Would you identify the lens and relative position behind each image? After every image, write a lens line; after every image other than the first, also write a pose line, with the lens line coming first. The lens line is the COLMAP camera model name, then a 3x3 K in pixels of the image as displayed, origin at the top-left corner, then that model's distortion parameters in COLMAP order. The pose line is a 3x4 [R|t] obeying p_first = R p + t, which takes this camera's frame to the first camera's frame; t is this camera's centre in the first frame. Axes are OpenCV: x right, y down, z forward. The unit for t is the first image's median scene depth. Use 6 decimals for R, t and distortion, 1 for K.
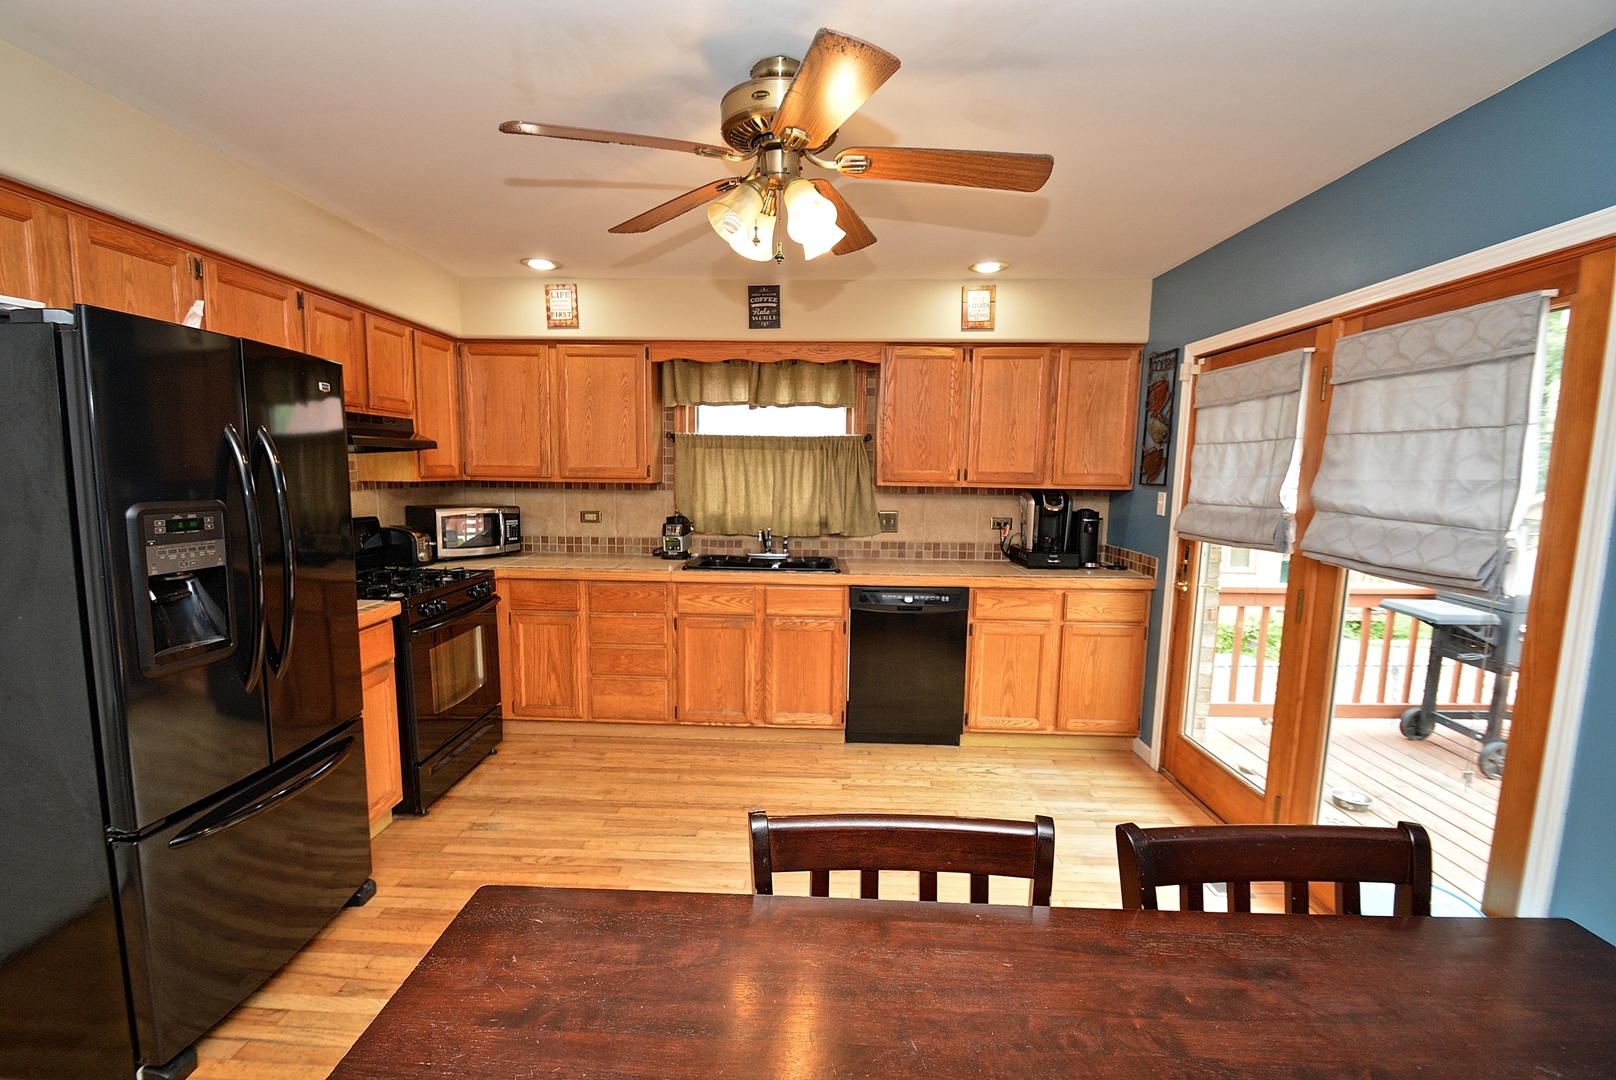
lens RADIAL K [[716.1, 0, 804.7], [0, 716.1, 555.3], [0, 0, 1]] dist [0.001014, -0.010956]
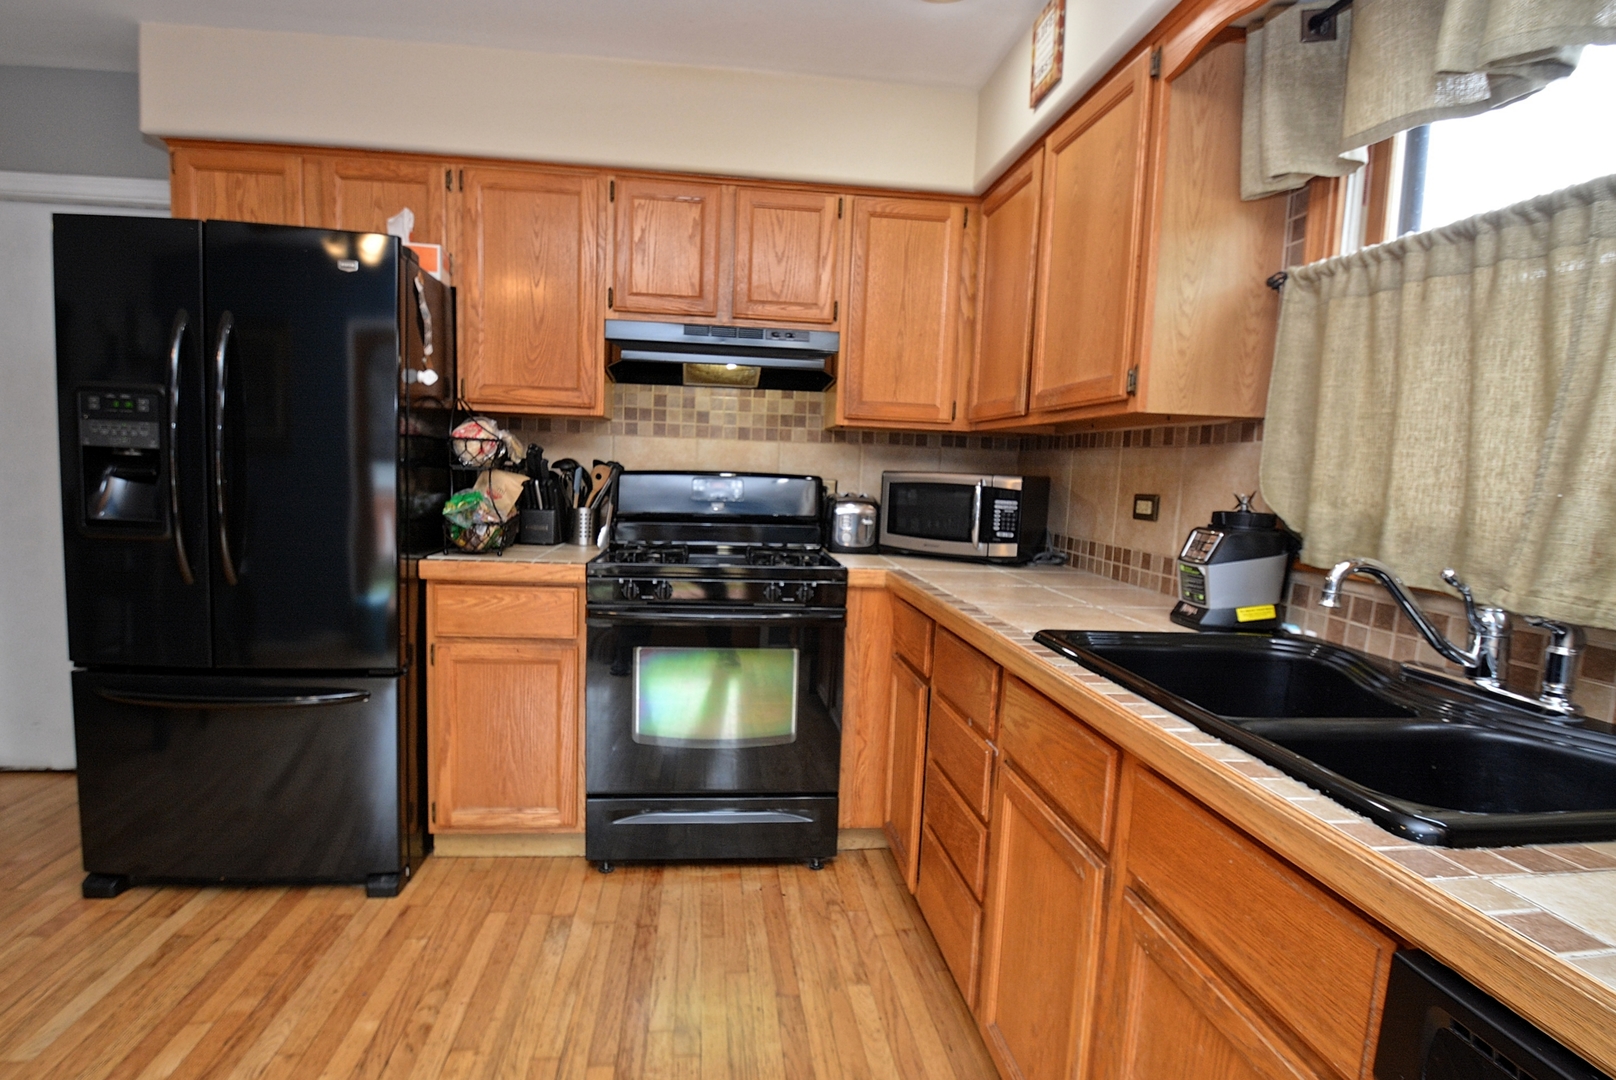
lens RADIAL K [[805.4, 0, 802.3], [0, 805.4, 548.7], [0, 0, 1]] dist [-0.032126, -0.000330]
pose [[0.129507, 0.088666, -0.987606, 0.238618], [-0.159250, 0.984925, 0.067543, -0.037482], [0.978707, 0.148529, 0.141675, 0.979926]]
